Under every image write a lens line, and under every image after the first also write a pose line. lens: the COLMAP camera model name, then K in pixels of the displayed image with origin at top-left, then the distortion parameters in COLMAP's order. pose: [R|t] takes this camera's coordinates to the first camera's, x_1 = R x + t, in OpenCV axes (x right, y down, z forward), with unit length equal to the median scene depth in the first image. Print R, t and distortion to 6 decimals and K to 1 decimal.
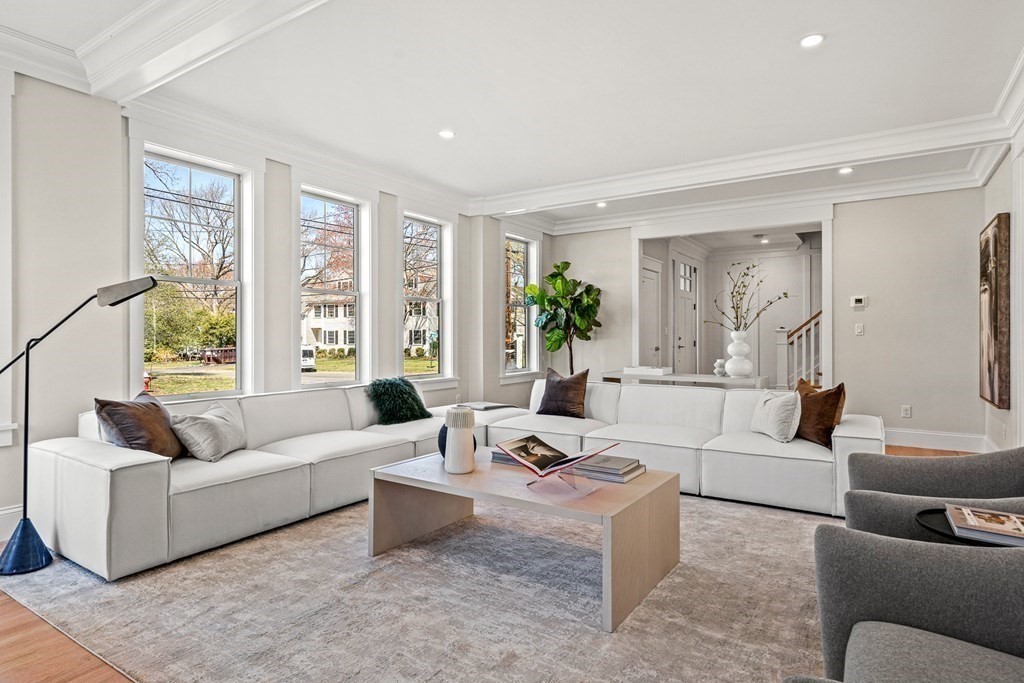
lens RADIAL K [[563.4, 0, 511.8], [0, 563.4, 335.7], [0, 0, 1]] dist [0.004817, 0.000289]
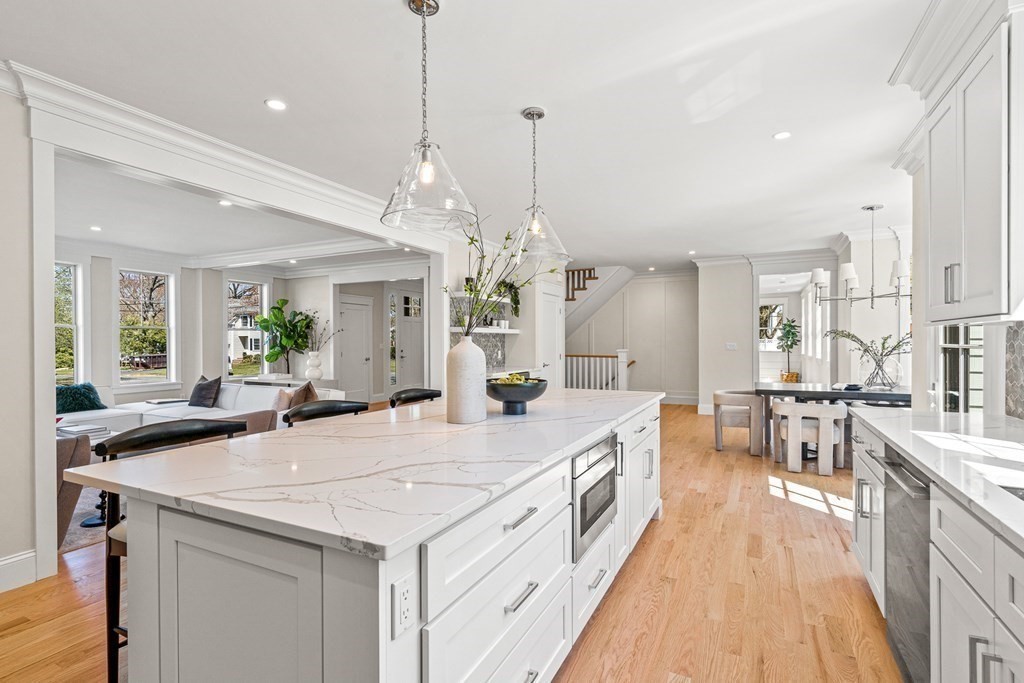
lens RADIAL K [[497.4, 0, 511.0], [0, 497.4, 338.5], [0, 0, 1]] dist [0.005789, -0.002074]
pose [[0.993865, -0.000372, 0.110598, 0.508255], [0.000959, 0.999986, -0.005258, -0.023802], [-0.110594, 0.005332, 0.993851, -0.298942]]
